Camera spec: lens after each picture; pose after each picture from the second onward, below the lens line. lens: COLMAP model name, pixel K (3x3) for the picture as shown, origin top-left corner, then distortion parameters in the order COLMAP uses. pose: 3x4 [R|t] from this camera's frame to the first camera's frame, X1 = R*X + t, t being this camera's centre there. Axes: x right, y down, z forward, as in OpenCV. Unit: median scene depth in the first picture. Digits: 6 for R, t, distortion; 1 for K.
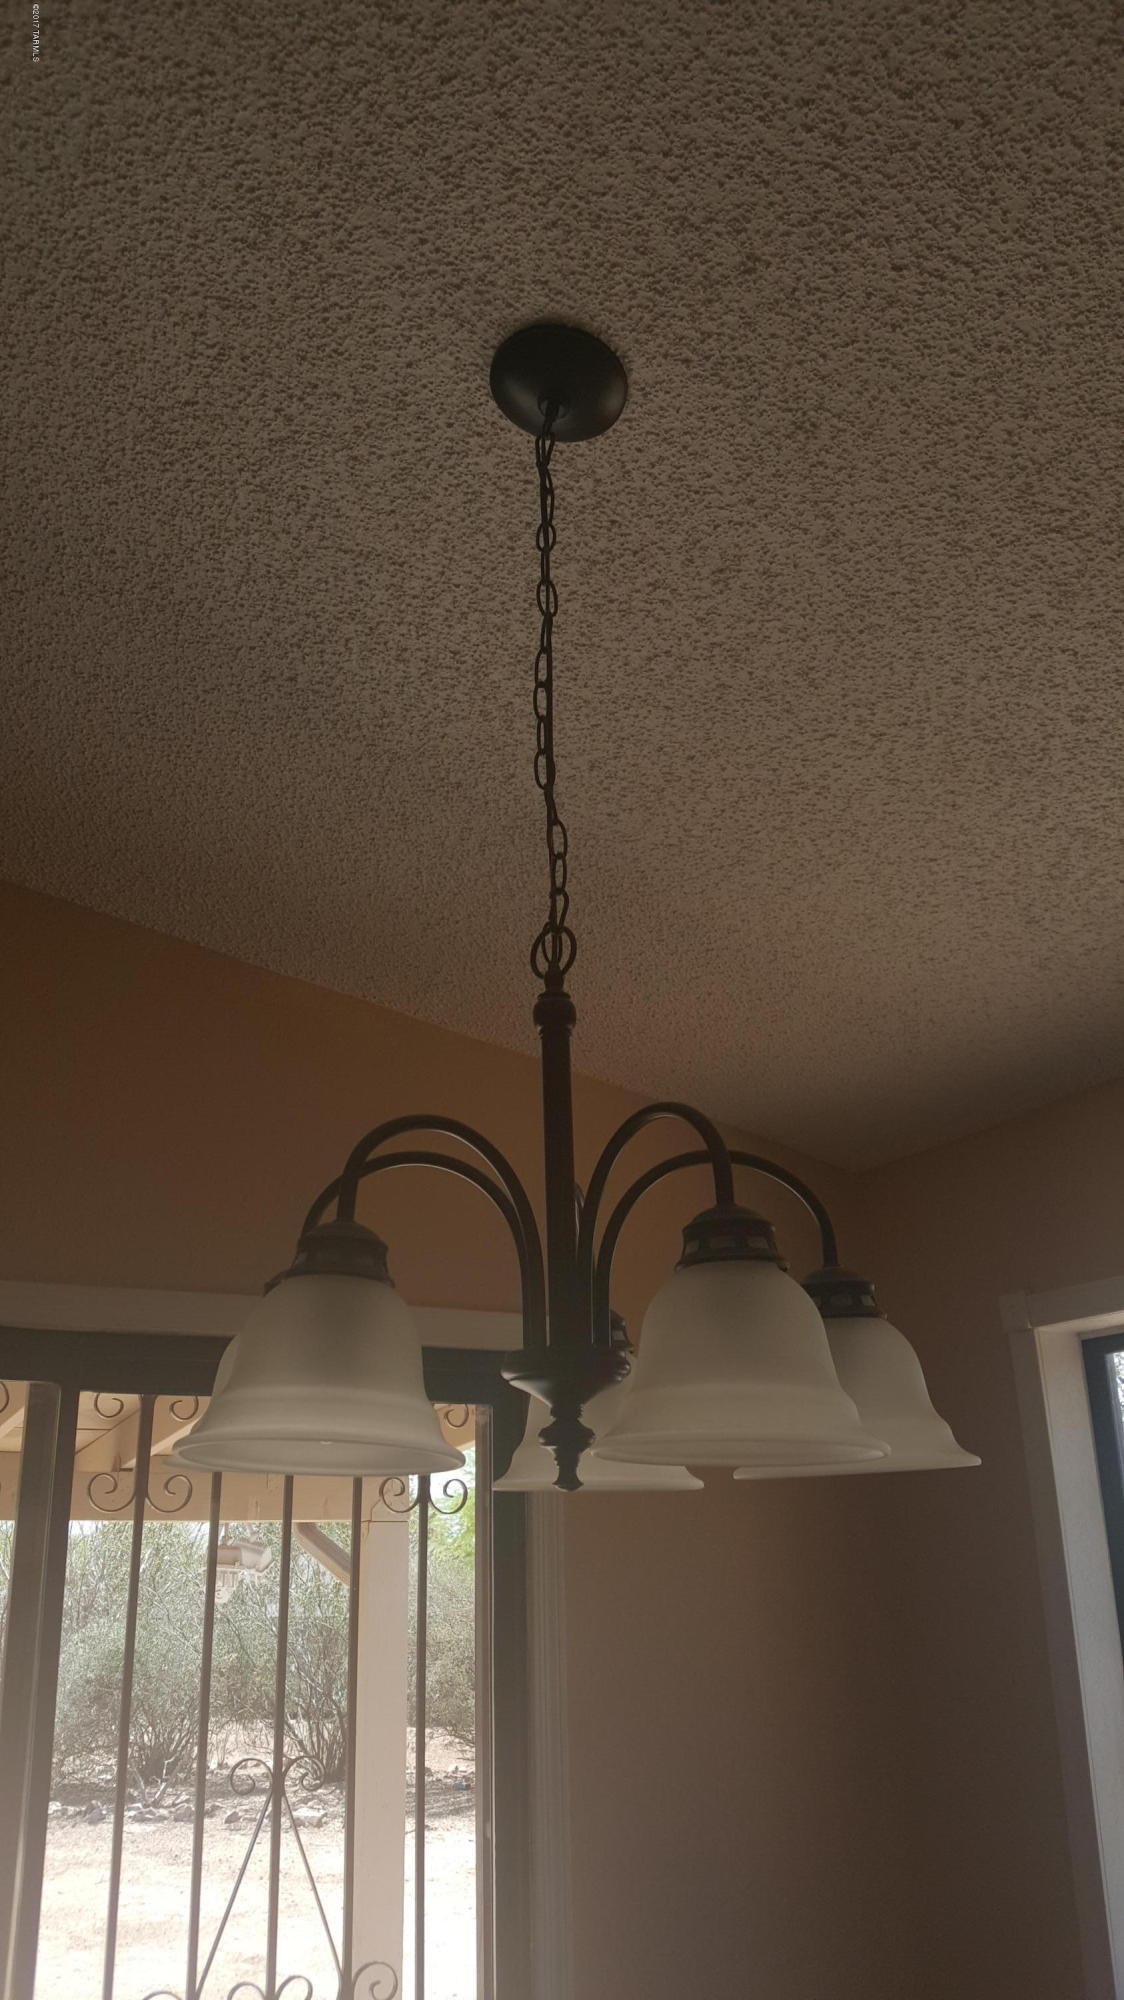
lens RADIAL K [[1468.5, 0, 562.0], [0, 1468.5, 1000.0], [0, 0, 1]] dist [0.144350, -0.000375]
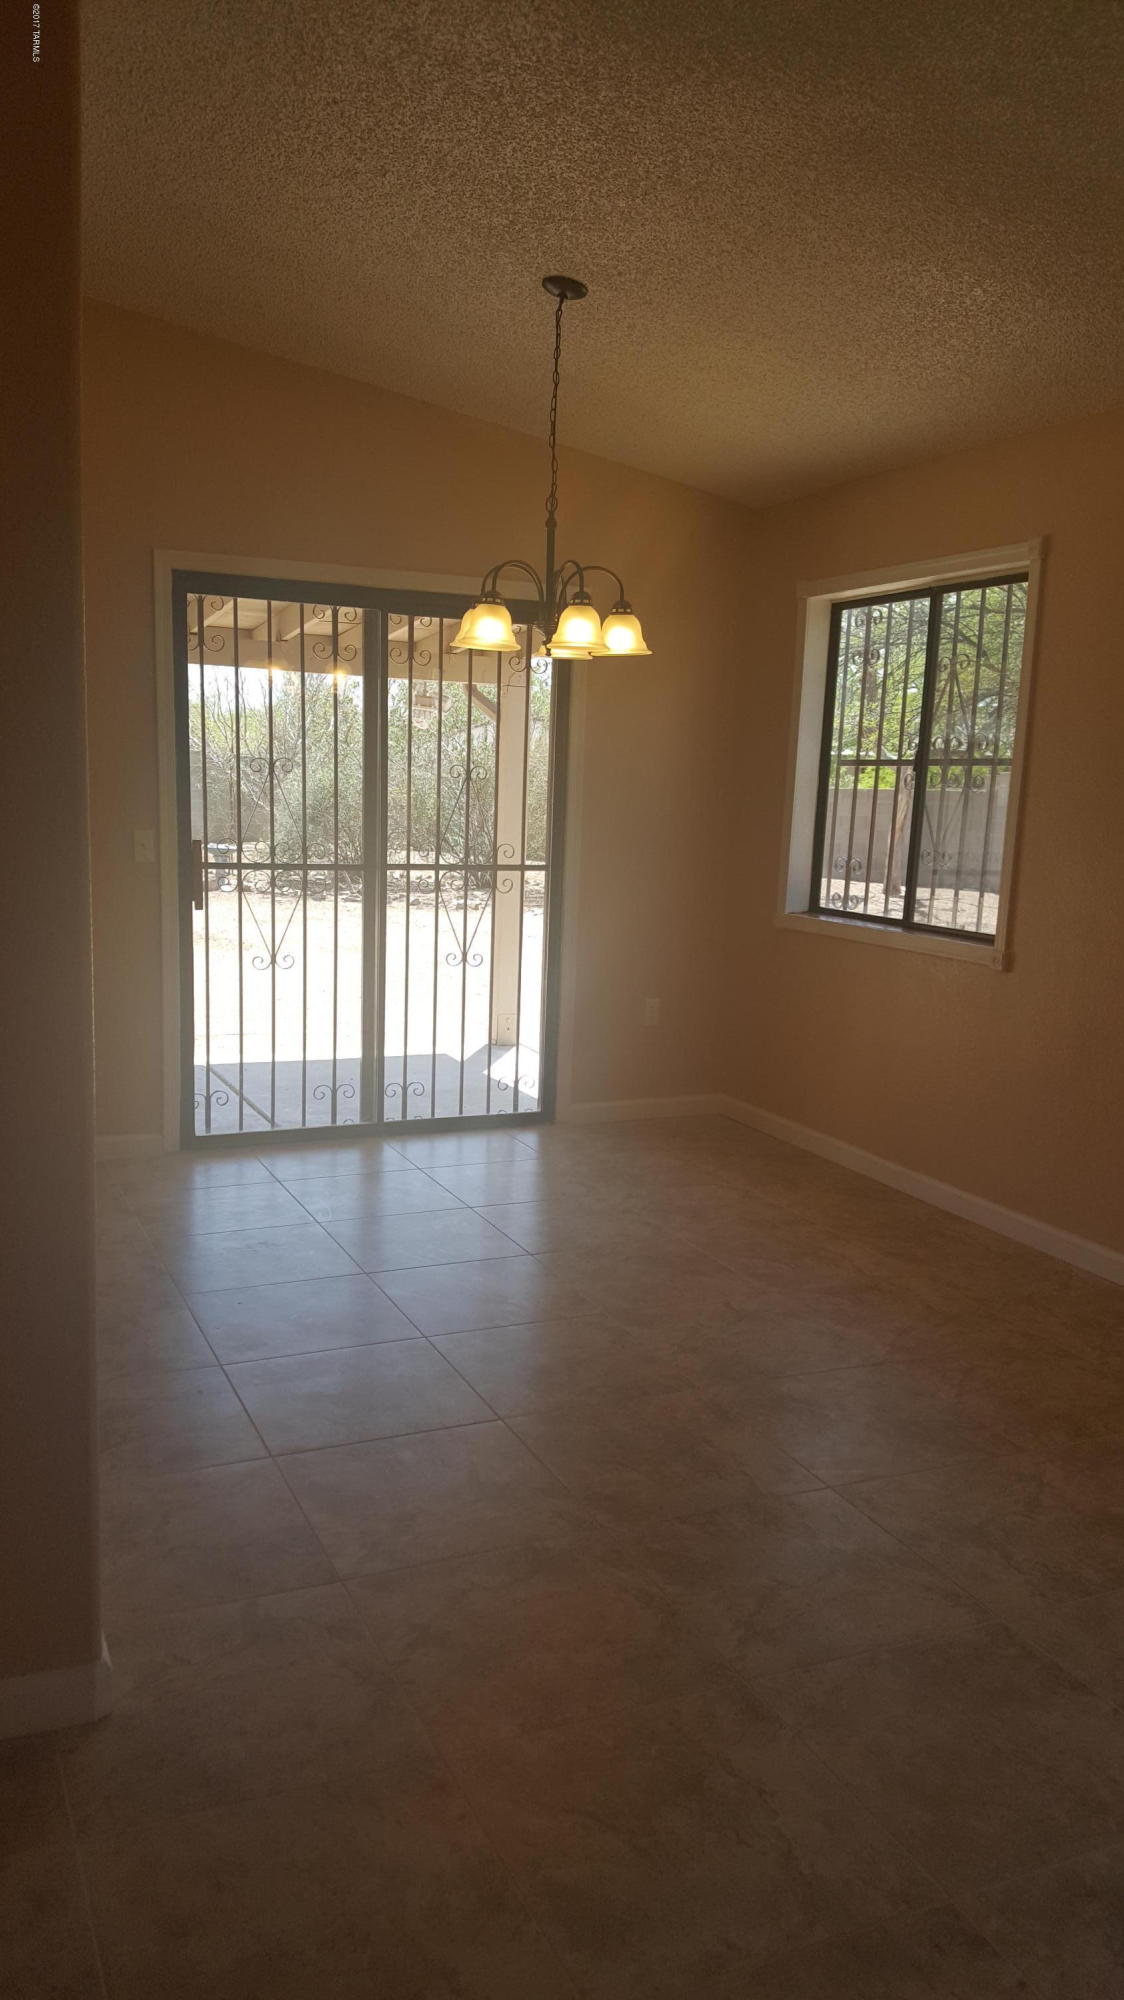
lens RADIAL K [[1468.5, 0, 562.0], [0, 1468.5, 1000.0], [0, 0, 1]] dist [0.144350, -0.000375]
pose [[0.995342, 0.060568, -0.075011, 0.156839], [-0.016127, 0.871665, 0.489837, -0.326105], [0.095053, -0.486346, 0.868581, -1.195821]]
